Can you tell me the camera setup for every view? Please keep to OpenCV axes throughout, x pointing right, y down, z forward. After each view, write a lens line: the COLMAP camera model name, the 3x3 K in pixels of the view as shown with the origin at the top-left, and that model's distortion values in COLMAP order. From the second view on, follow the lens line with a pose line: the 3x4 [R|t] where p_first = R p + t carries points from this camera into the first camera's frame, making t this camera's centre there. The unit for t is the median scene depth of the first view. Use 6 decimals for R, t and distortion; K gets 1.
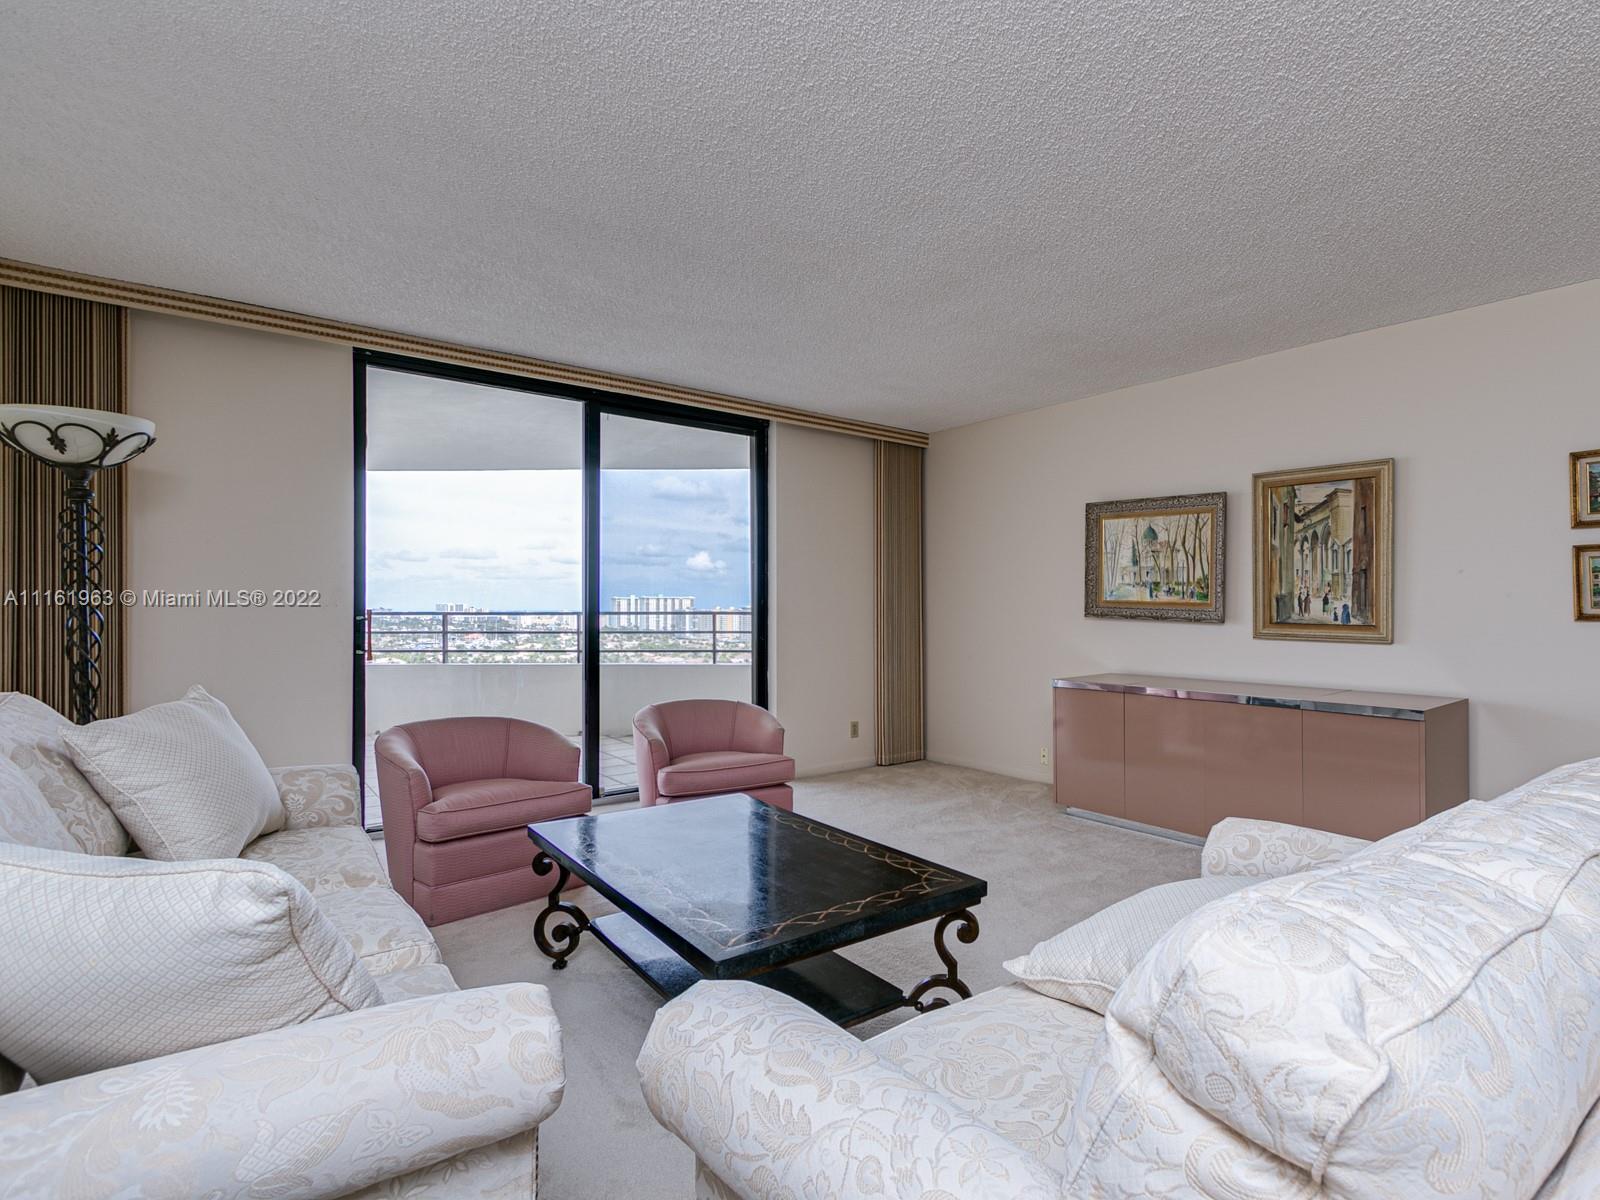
lens RADIAL K [[817.2, 0, 788.8], [0, 817.2, 602.4], [0, 0, 1]] dist [0.001507, -0.000749]
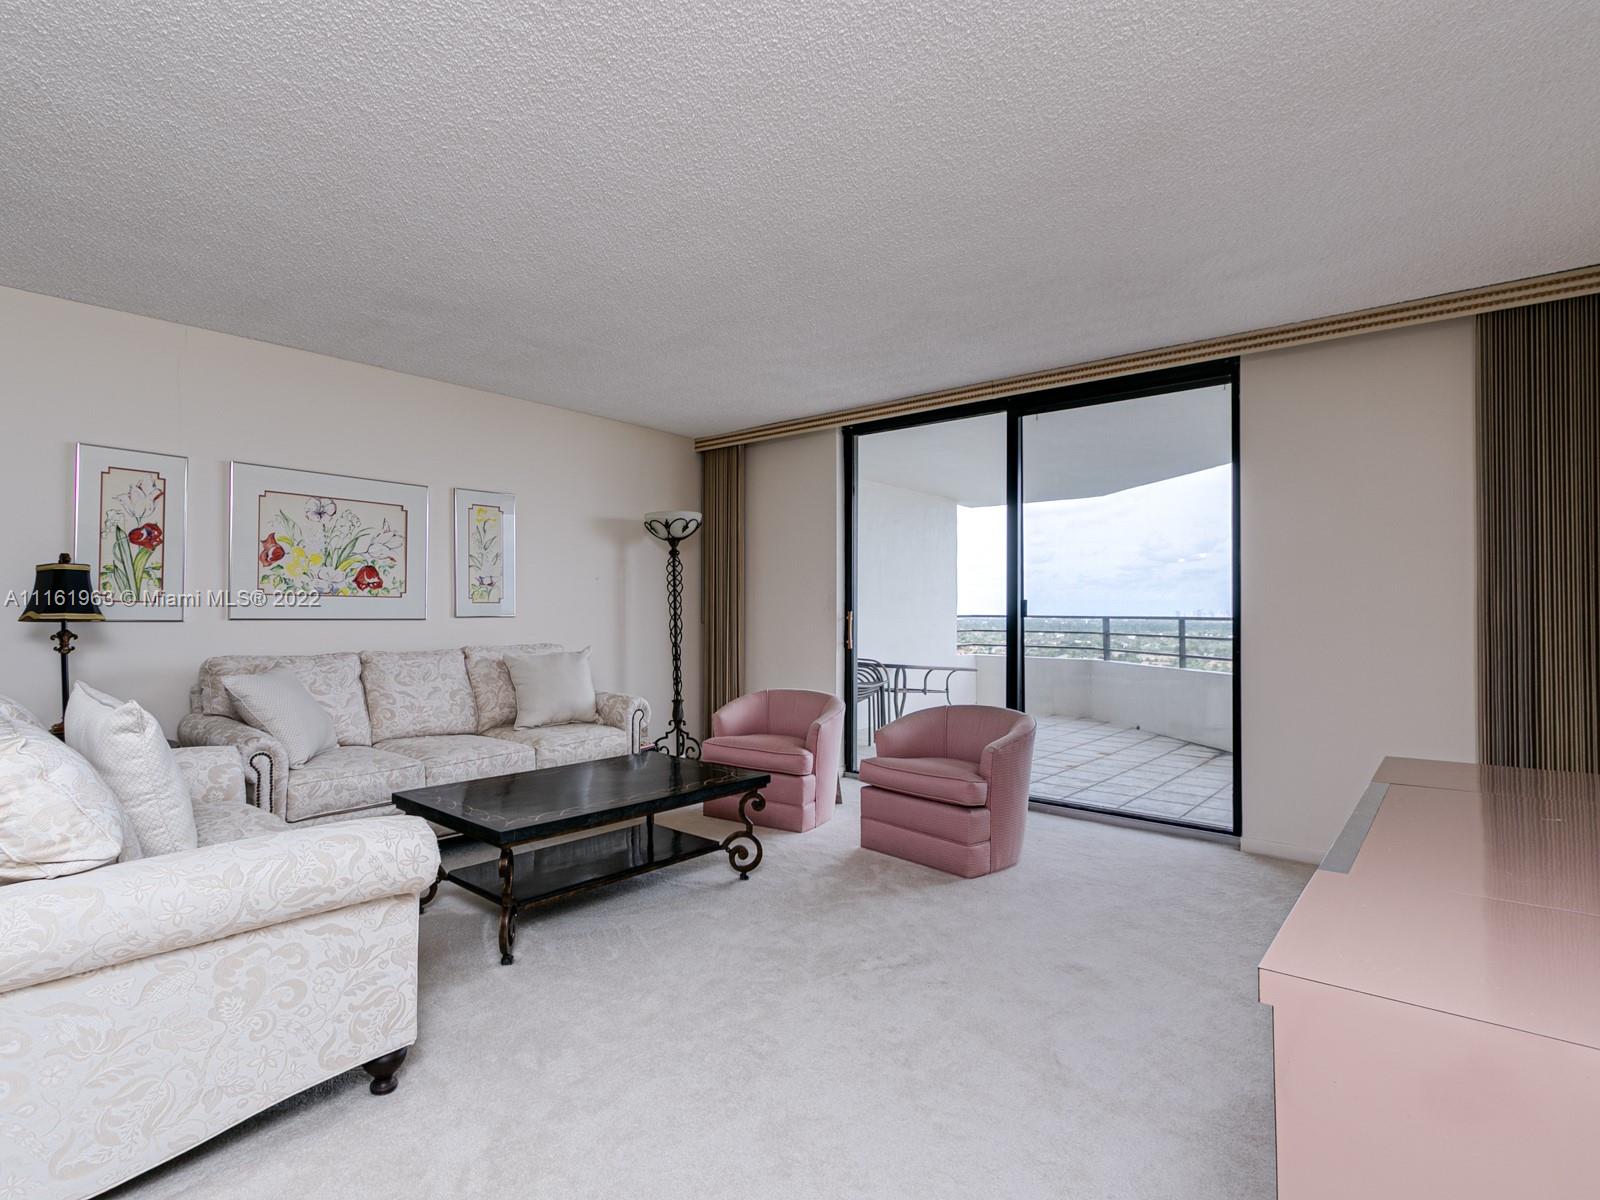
lens RADIAL K [[788.6, 0, 781.6], [0, 788.6, 602.6], [0, 0, 1]] dist [0.011834, -0.000310]
pose [[0.221186, -0.010920, -0.975170, 0.584673], [0.002005, 0.999940, -0.010743, 0.006274], [0.975230, 0.000421, 0.221195, 0.445352]]
